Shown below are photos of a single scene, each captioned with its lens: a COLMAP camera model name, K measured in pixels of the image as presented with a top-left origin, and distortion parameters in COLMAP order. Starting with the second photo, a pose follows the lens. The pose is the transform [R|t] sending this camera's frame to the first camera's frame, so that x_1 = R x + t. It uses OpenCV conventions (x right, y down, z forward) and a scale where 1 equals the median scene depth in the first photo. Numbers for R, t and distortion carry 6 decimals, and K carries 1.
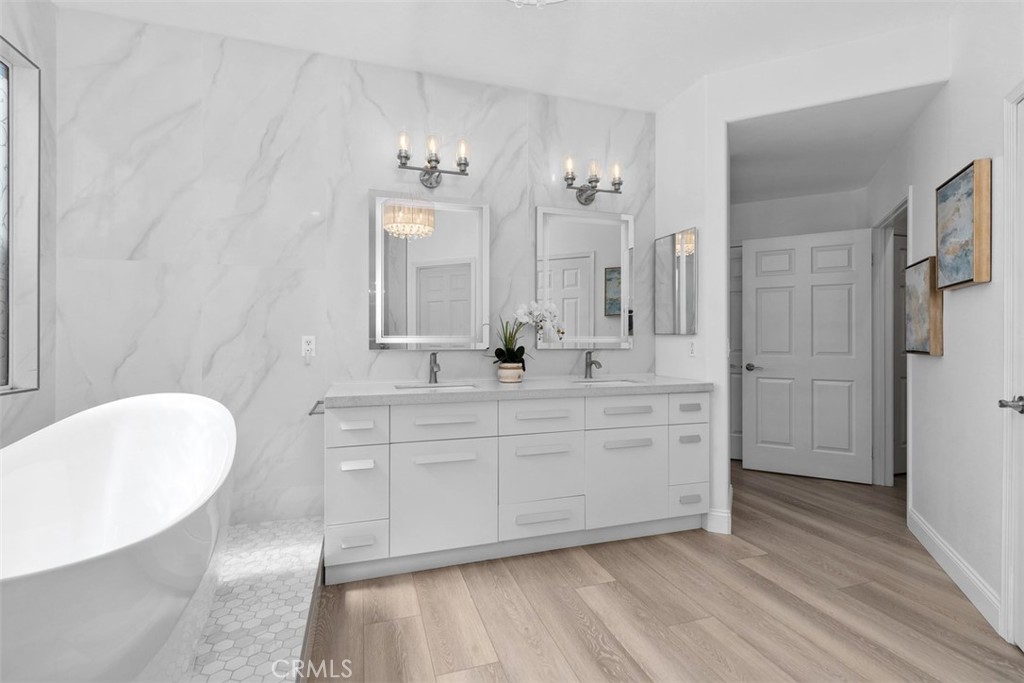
lens RADIAL K [[464.5, 0, 507.7], [0, 464.5, 343.2], [0, 0, 1]] dist [0.002757, -0.000103]
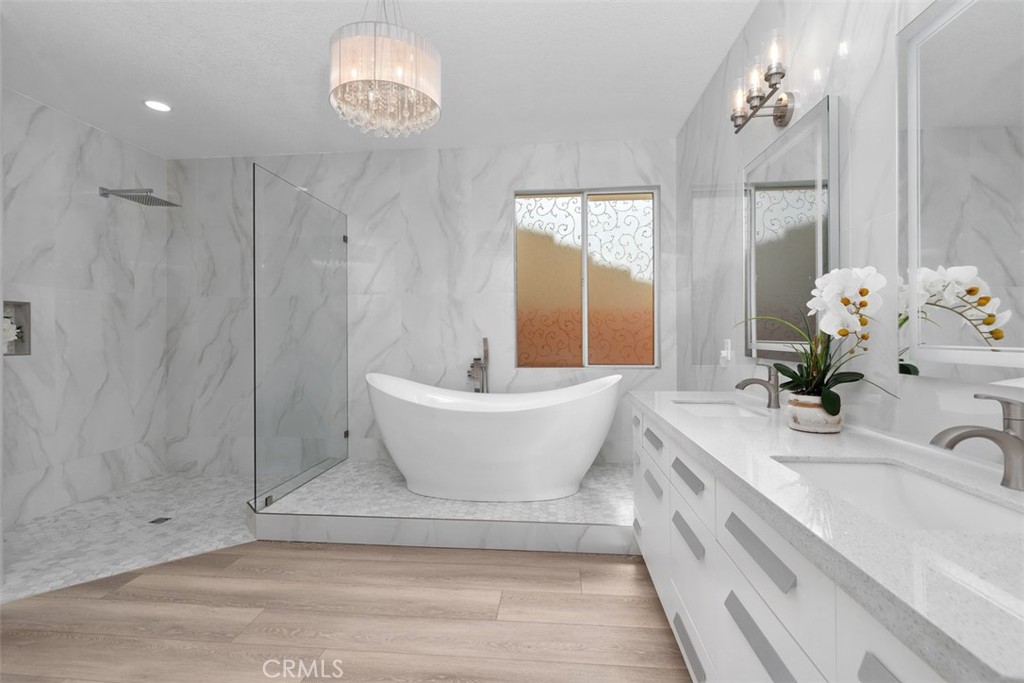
lens RADIAL K [[464.5, 0, 507.7], [0, 464.5, 343.2], [0, 0, 1]] dist [0.002757, -0.000103]
pose [[-0.395749, 0.023490, -0.918058, 0.793140], [0.003219, 0.999702, 0.024191, -0.037485], [0.918353, 0.006618, -0.395707, 1.134781]]
